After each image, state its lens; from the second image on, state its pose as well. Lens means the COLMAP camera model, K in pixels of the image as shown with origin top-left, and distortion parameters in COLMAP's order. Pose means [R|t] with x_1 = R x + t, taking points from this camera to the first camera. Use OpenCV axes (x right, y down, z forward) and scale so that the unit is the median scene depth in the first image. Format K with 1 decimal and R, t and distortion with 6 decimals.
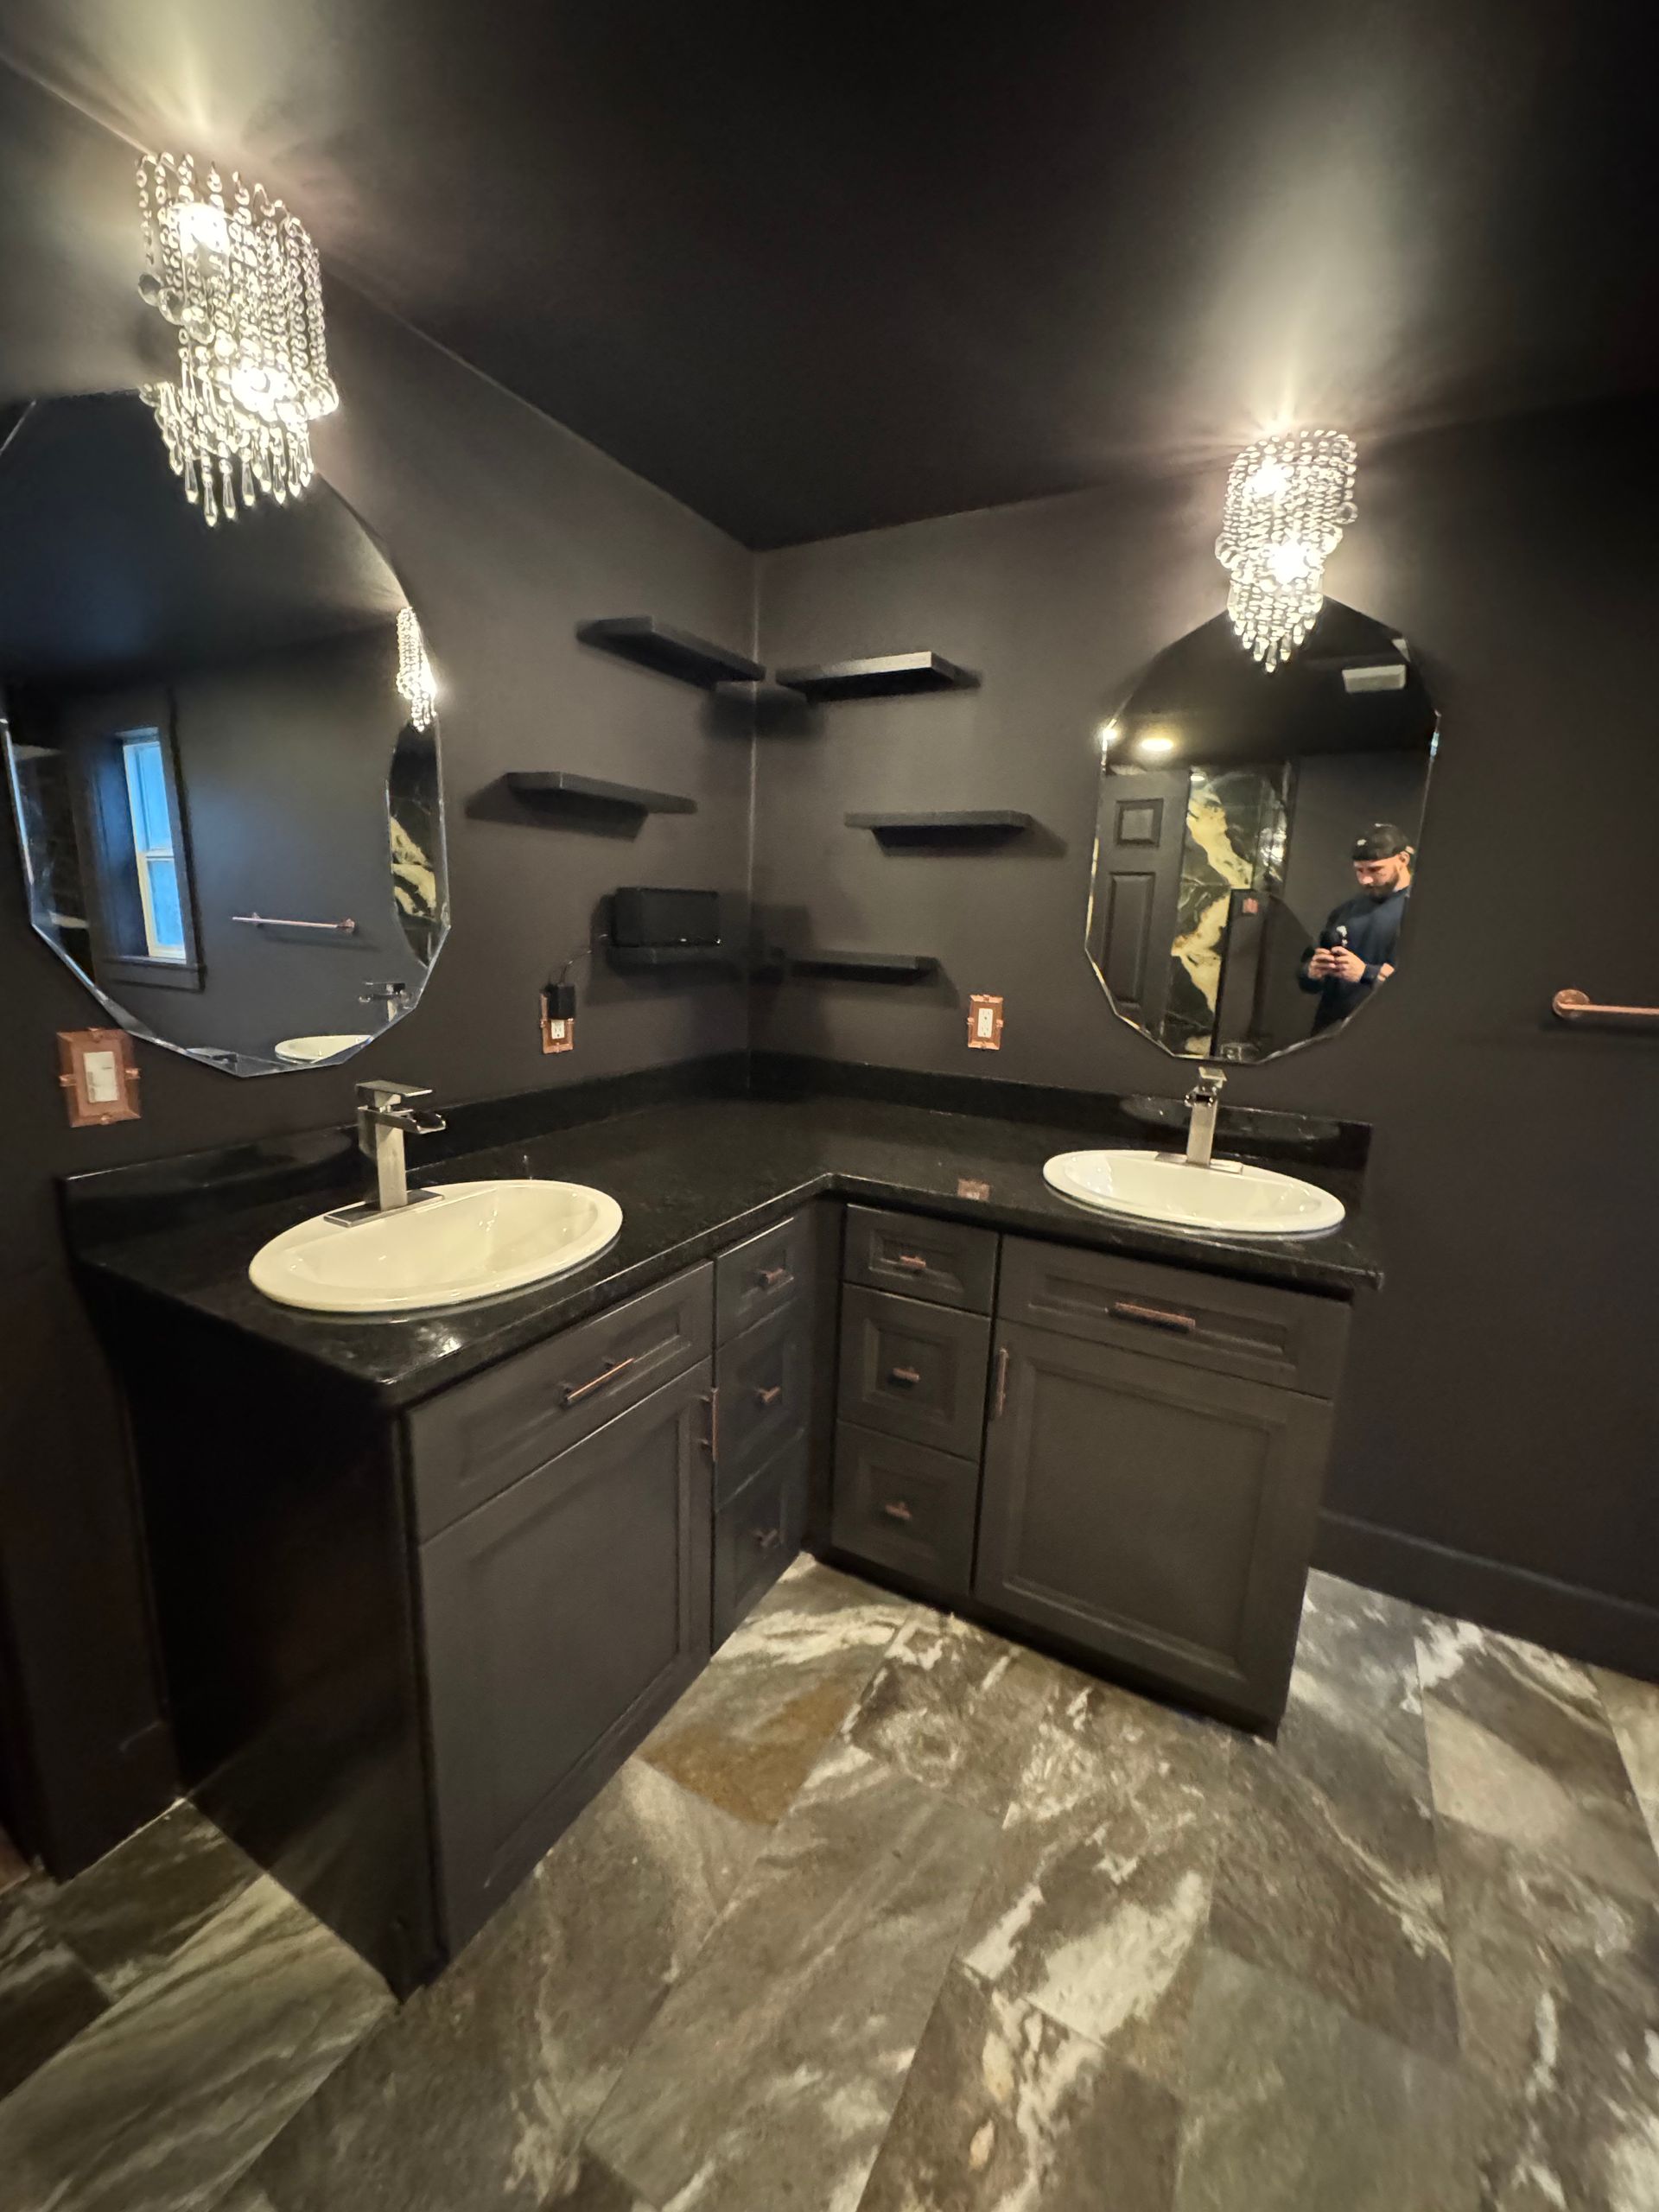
lens RADIAL K [[876.1, 0, 832.9], [0, 876.1, 1110.6], [0, 0, 1]] dist [-0.007672, 0.001548]
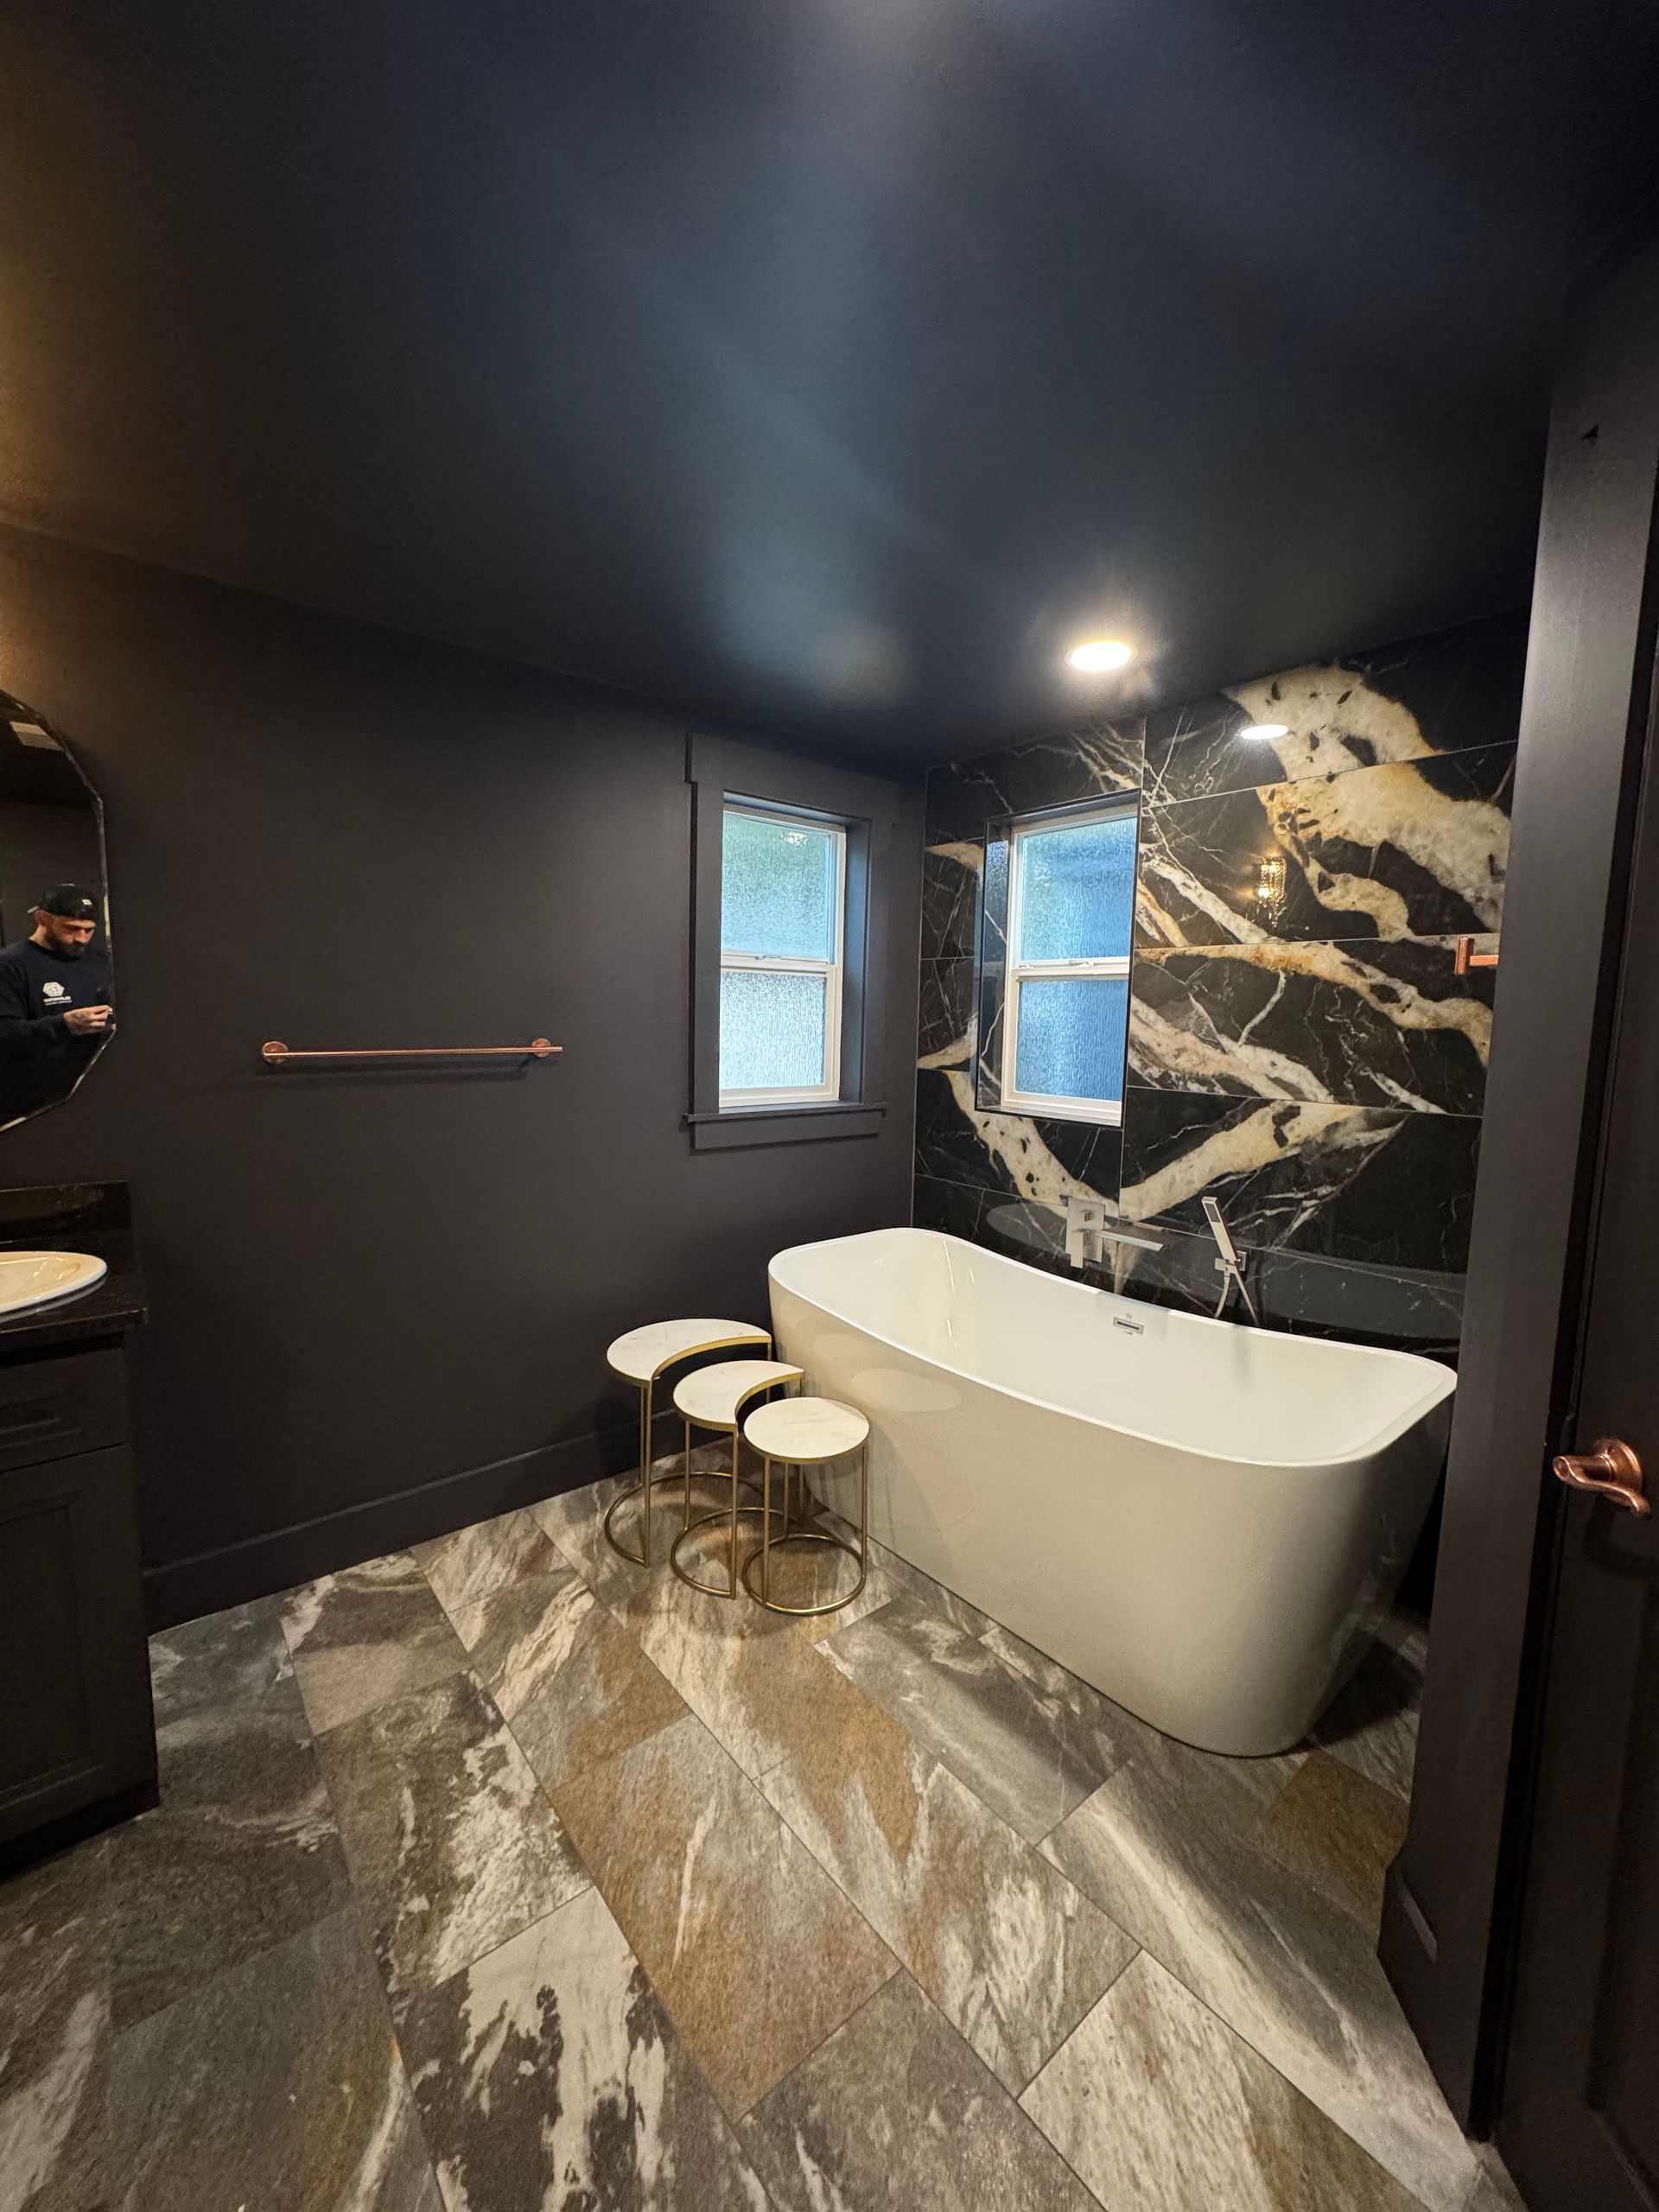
lens RADIAL K [[876.1, 0, 826.0], [0, 876.1, 1102.6], [0, 0, 1]] dist [-0.007672, 0.001548]
pose [[0.367618, -0.128109, 0.921111, -0.030239], [0.192834, 0.979440, 0.059261, 0.034101], [-0.909765, 0.155836, 0.384764, -0.237796]]
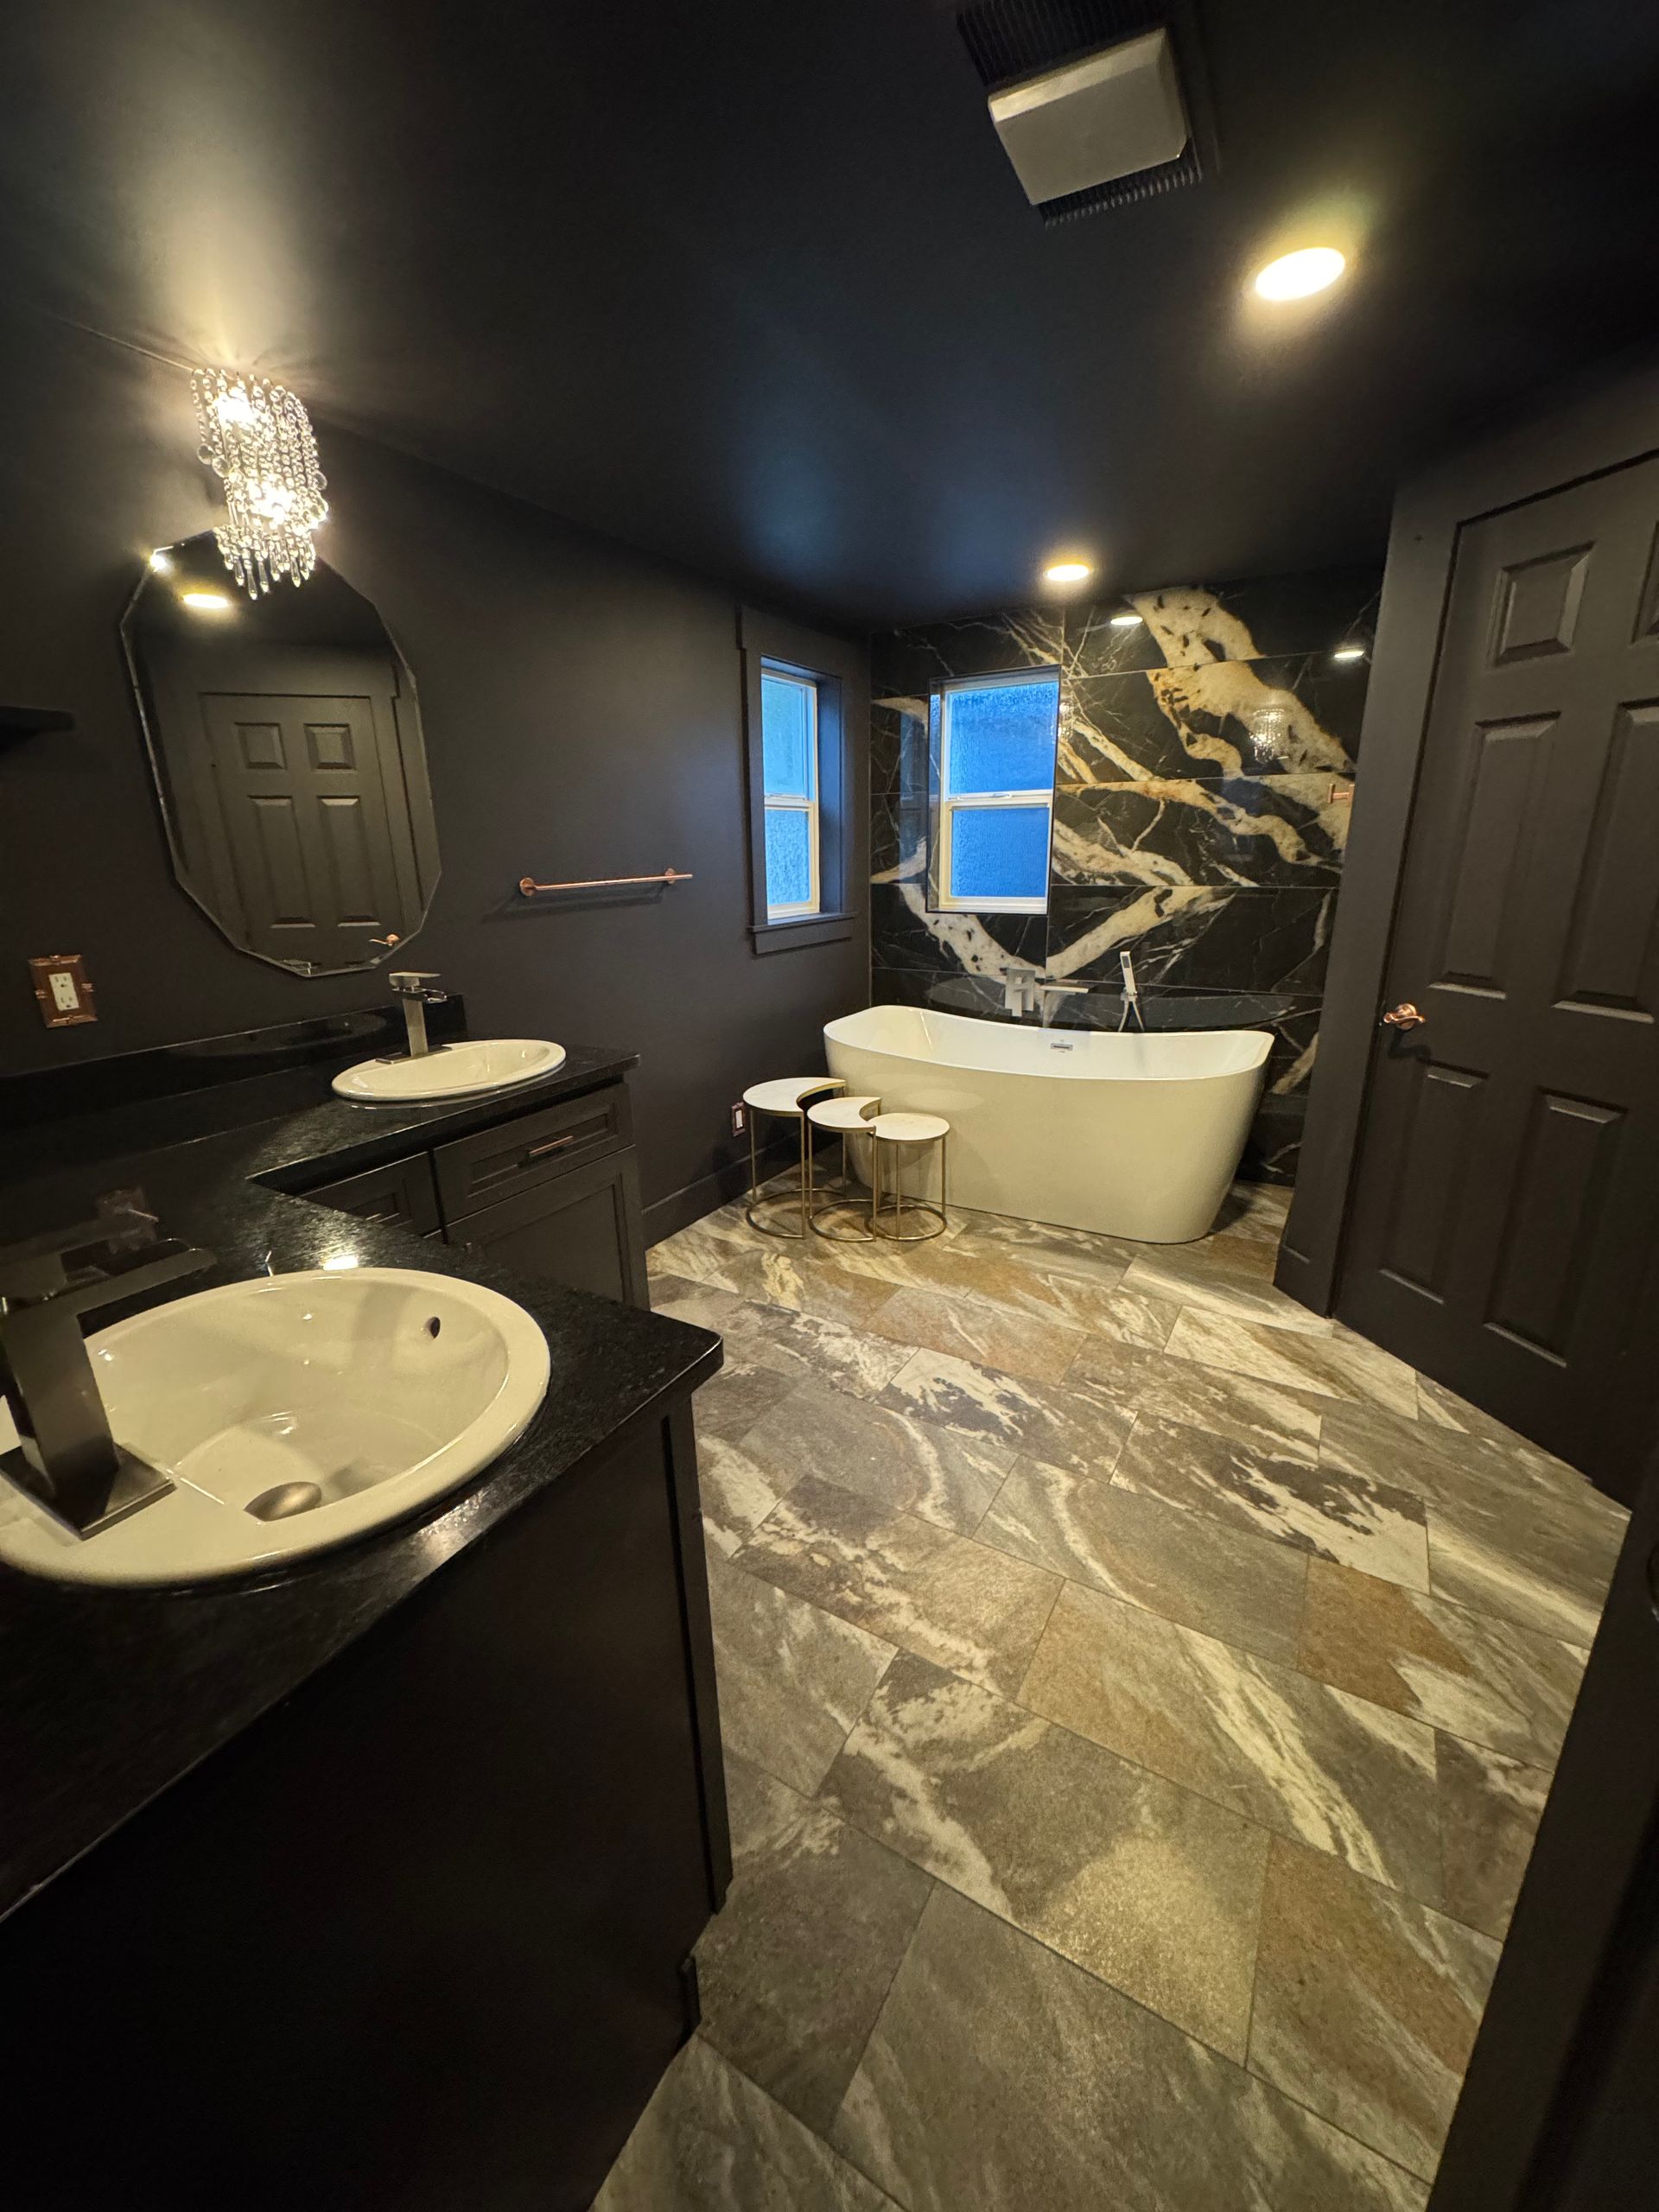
lens RADIAL K [[876.1, 0, 825.9], [0, 876.1, 1104.6], [0, 0, 1]] dist [-0.007672, 0.001548]
pose [[0.033434, -0.324917, 0.945151, -0.932160], [0.231723, 0.922431, 0.308910, -0.150044], [-0.972207, 0.208685, 0.106132, 0.480634]]
